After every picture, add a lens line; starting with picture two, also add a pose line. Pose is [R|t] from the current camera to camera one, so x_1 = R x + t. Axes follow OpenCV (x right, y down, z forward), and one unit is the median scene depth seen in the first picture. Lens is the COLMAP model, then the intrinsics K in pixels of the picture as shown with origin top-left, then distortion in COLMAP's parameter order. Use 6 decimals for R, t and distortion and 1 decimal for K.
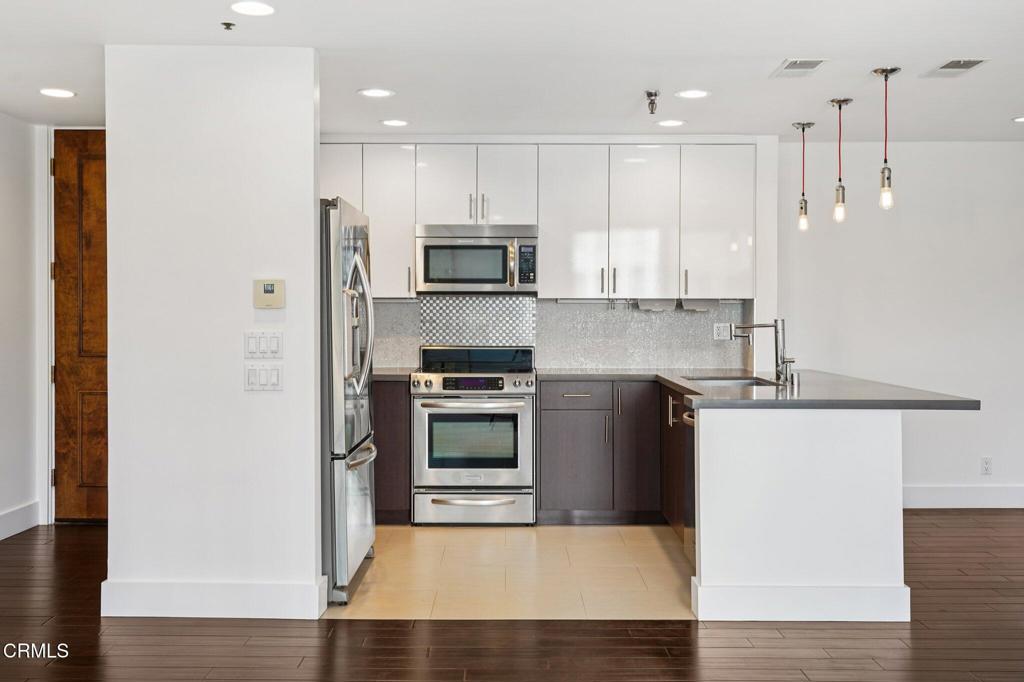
lens RADIAL K [[1015.5, 0, 510.0], [0, 1015.5, 318.6], [0, 0, 1]] dist [0.006410, 0.000000]
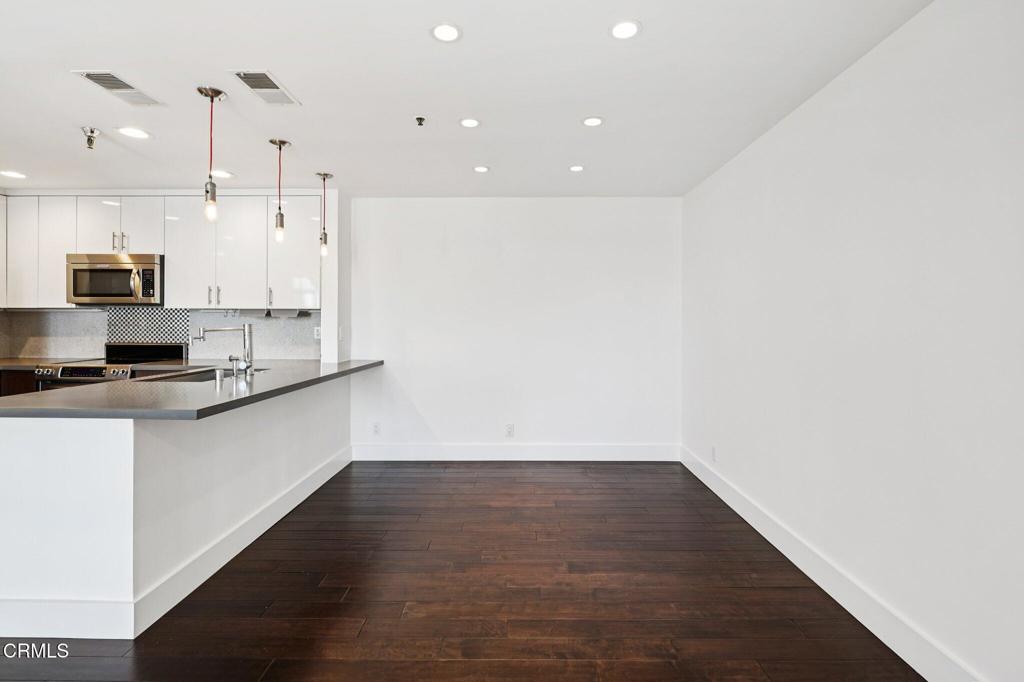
lens RADIAL K [[475.5, 0, 519.1], [0, 475.5, 319.7], [0, 0, 1]] dist [-0.009356, 0.002391]
pose [[0.999993, 0.002057, -0.003183, 0.526310], [-0.002083, 0.999963, -0.008353, -0.000500], [0.003166, 0.008360, 0.999960, 0.380115]]
